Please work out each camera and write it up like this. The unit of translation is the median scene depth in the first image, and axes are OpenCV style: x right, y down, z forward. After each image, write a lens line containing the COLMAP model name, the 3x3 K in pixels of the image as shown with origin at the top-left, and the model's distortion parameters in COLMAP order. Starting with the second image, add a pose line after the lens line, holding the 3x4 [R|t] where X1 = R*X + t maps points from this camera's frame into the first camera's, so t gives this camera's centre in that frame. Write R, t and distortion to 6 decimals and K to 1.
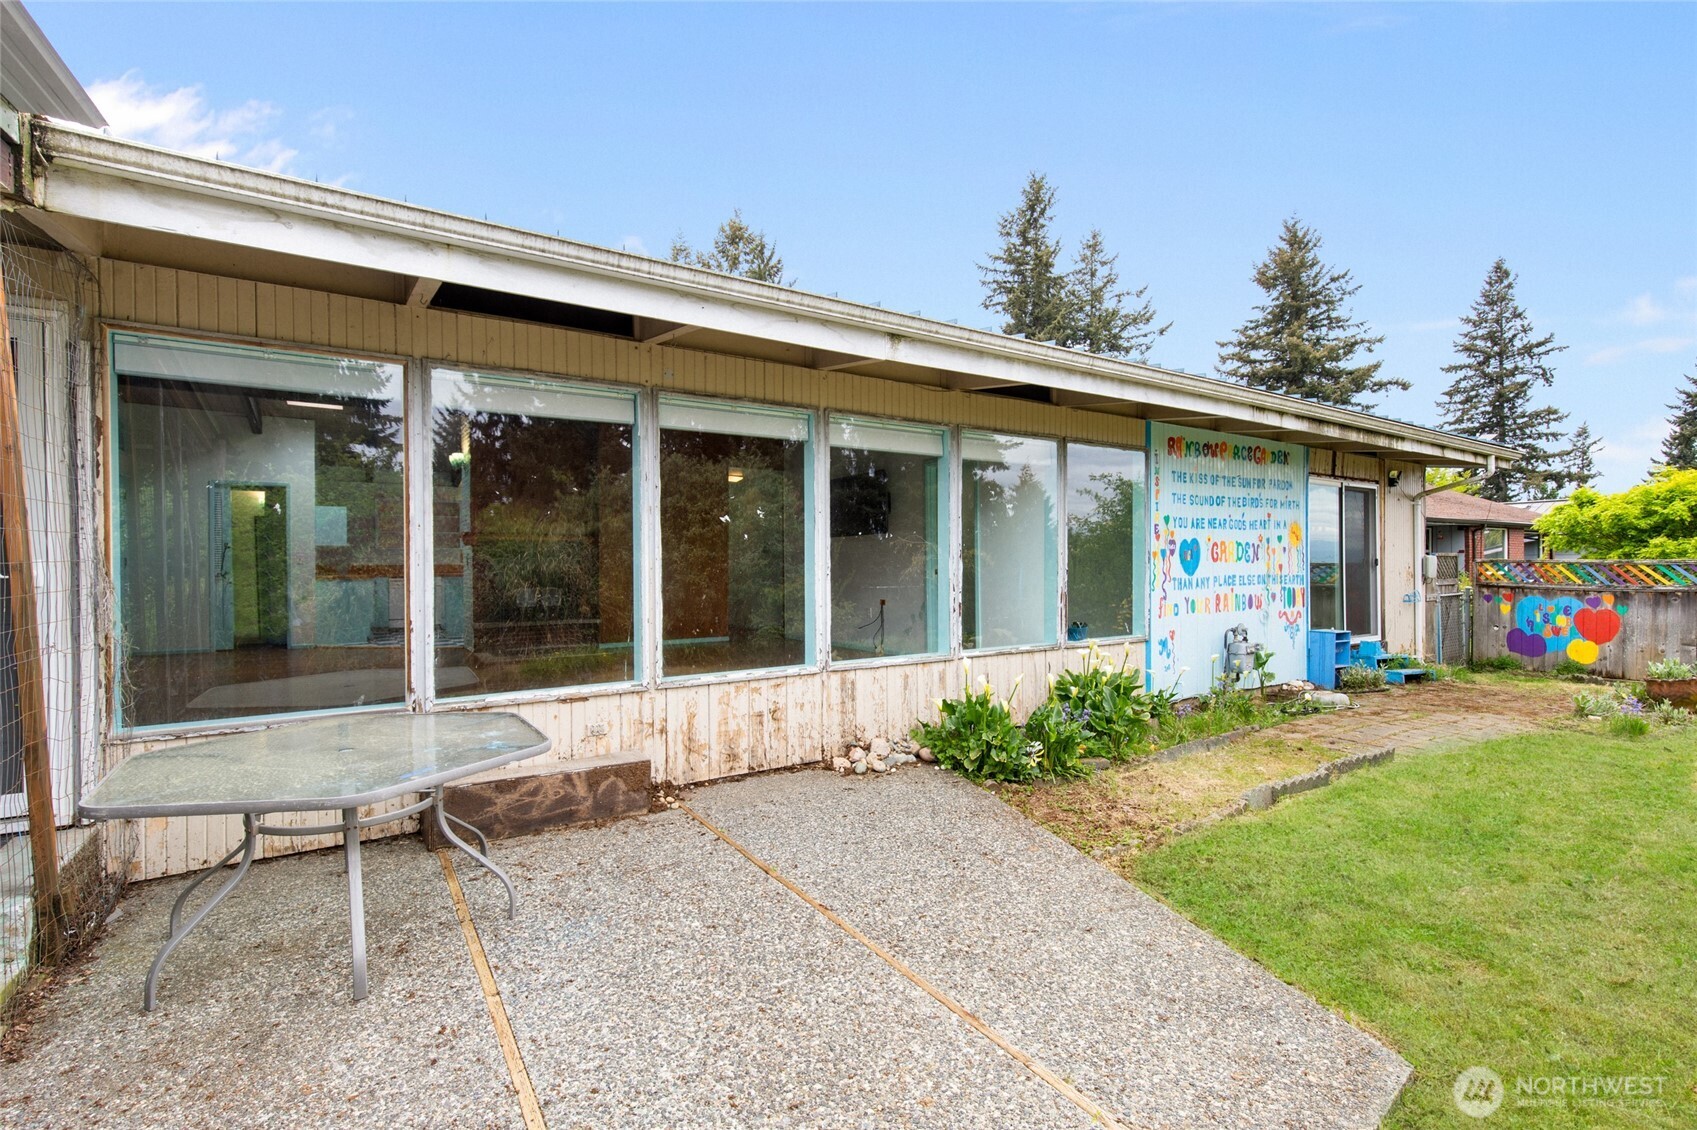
lens RADIAL K [[764.5, 0, 852.2], [0, 764.5, 567.2], [0, 0, 1]] dist [0.004041, 0.000152]
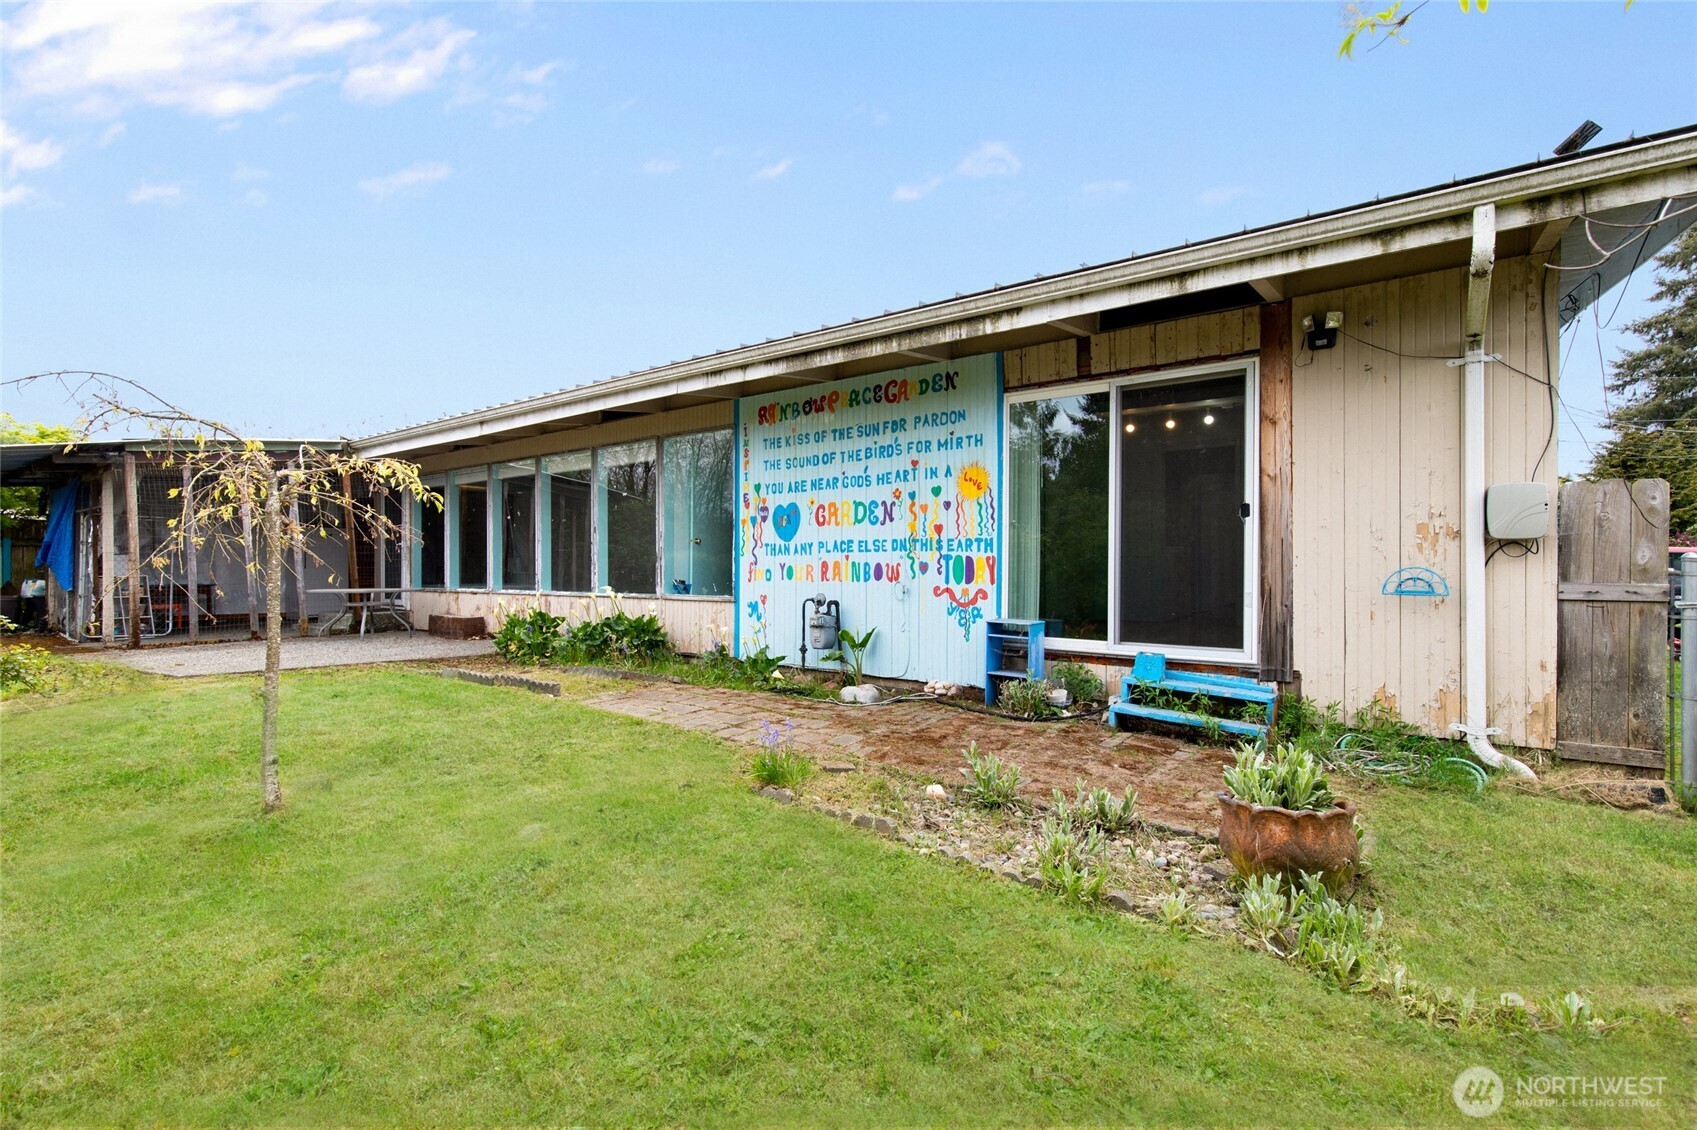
lens RADIAL K [[764.5, 0, 852.9], [0, 764.5, 566.1], [0, 0, 1]] dist [0.004041, 0.000152]
pose [[0.342793, 0.001840, -0.939409, 1.371785], [-0.007531, 0.999971, -0.000790, 0.042187], [0.939381, 0.007346, 0.342798, 0.734511]]
